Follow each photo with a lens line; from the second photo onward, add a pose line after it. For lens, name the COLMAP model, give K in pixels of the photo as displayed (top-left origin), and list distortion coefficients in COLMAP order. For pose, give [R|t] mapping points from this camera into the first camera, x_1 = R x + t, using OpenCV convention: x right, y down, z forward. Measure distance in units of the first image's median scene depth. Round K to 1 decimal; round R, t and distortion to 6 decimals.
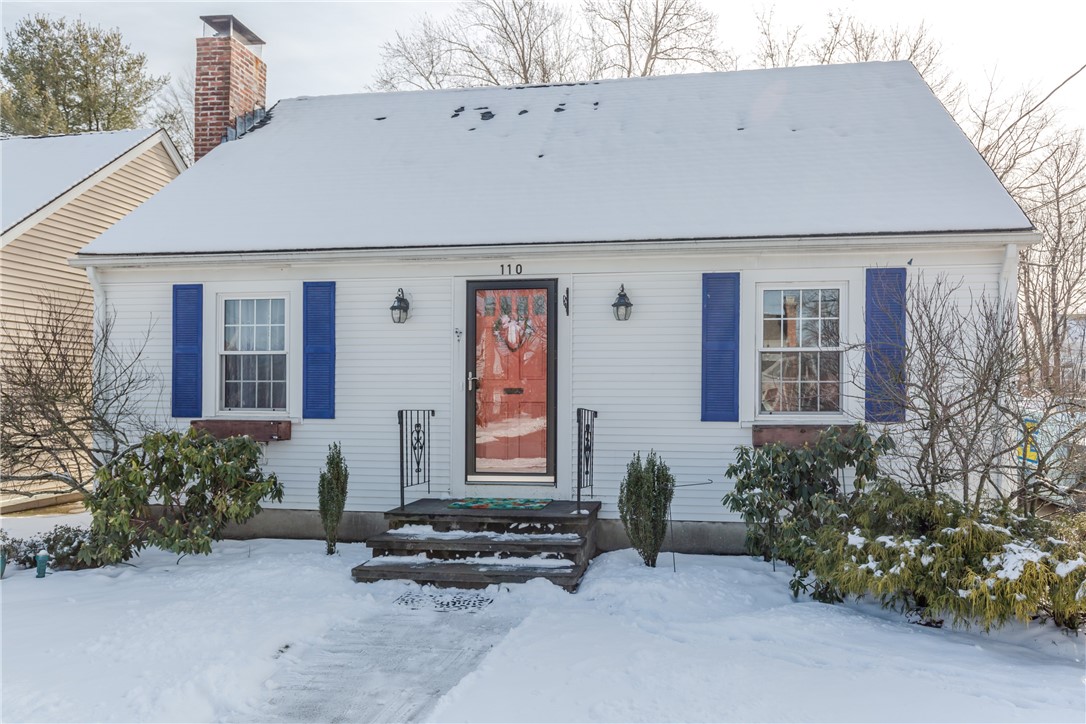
lens RADIAL K [[752.9, 0, 574.9], [0, 752.9, 398.7], [0, 0, 1]] dist [0.009884, -0.008838]
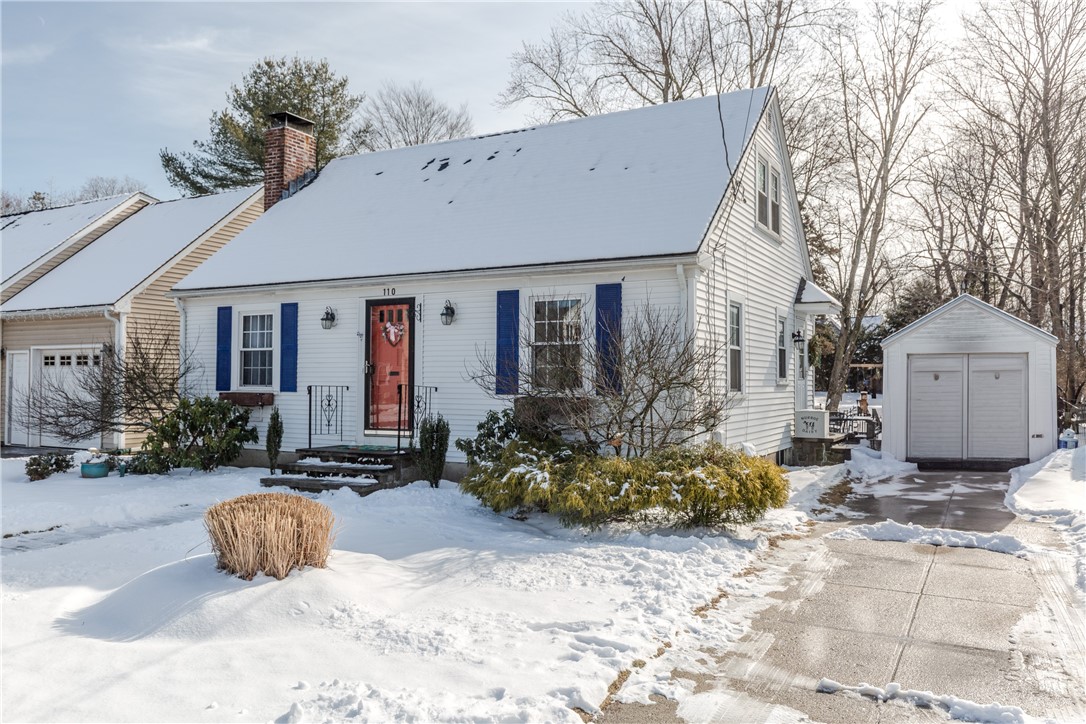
lens RADIAL K [[836.3, 0, 542.5], [0, 836.3, 363.1], [0, 0, 1]] dist [-0.015642, -0.004751]
pose [[0.942529, -0.008825, -0.334007, 0.740742], [0.001536, 0.999755, -0.022079, 0.006201], [0.334120, 0.020297, 0.942312, -0.447086]]
